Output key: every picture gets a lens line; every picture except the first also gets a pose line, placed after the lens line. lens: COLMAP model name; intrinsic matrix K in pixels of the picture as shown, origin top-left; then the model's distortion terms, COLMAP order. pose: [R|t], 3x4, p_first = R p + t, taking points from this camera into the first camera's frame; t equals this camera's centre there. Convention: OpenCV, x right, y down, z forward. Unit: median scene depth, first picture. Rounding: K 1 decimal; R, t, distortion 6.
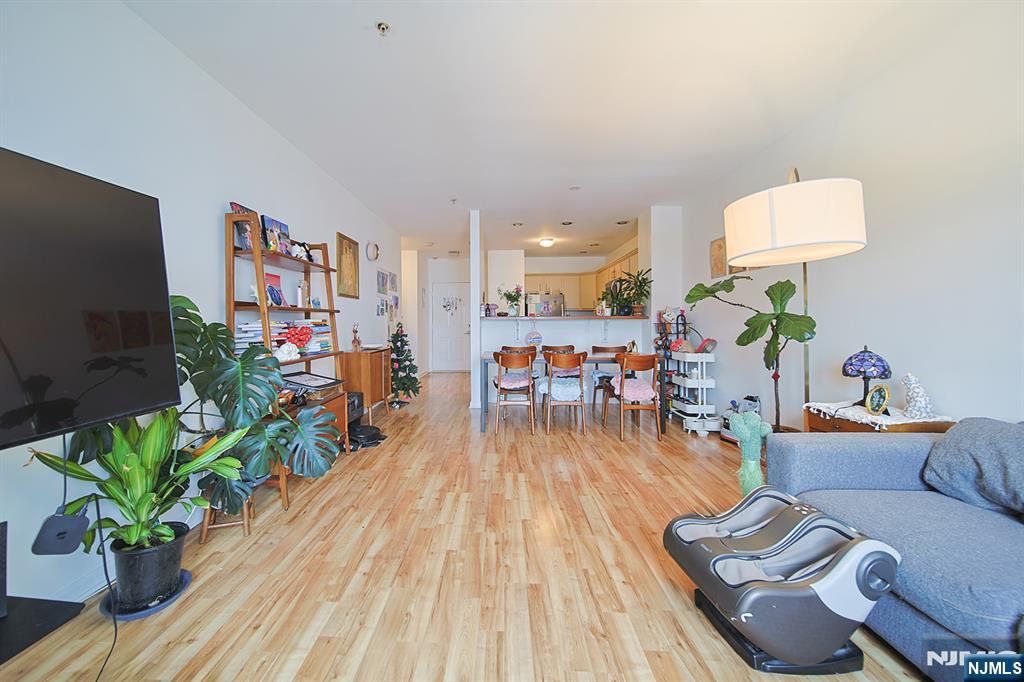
lens RADIAL K [[383.7, 0, 493.5], [0, 383.7, 324.4], [0, 0, 1]] dist [0.000432, -0.000021]
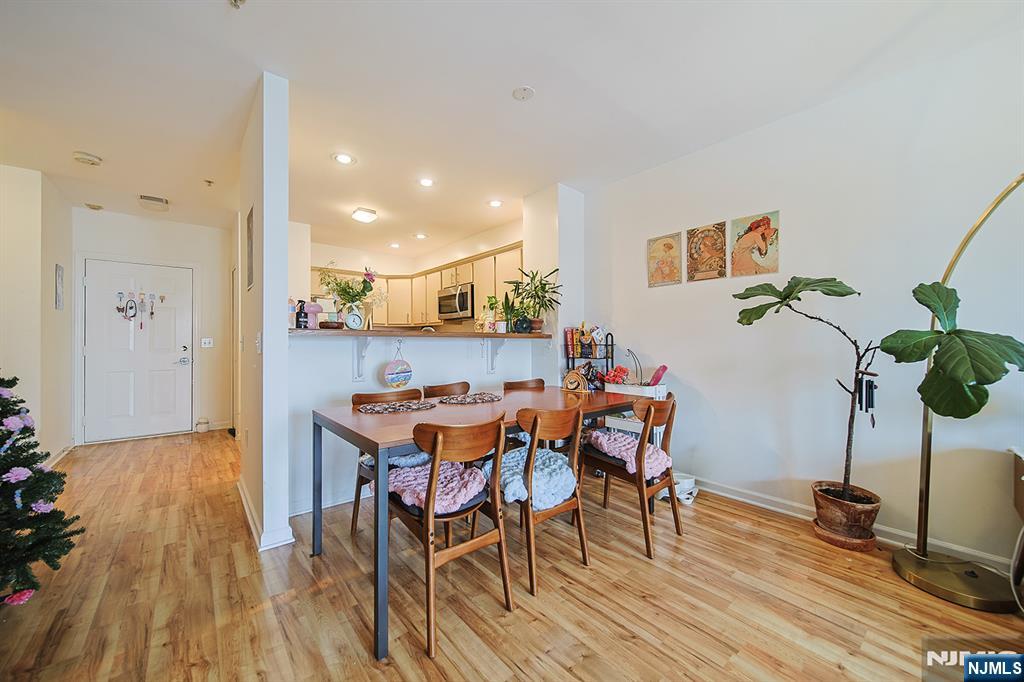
lens RADIAL K [[383.7, 0, 511.5], [0, 383.7, 343.3], [0, 0, 1]] dist [0.000432, -0.000021]
pose [[0.753257, 0.004212, 0.657713, -0.128023], [-0.001278, 0.999987, -0.004940, -0.001576], [-0.657725, 0.002881, 0.753252, 0.505019]]
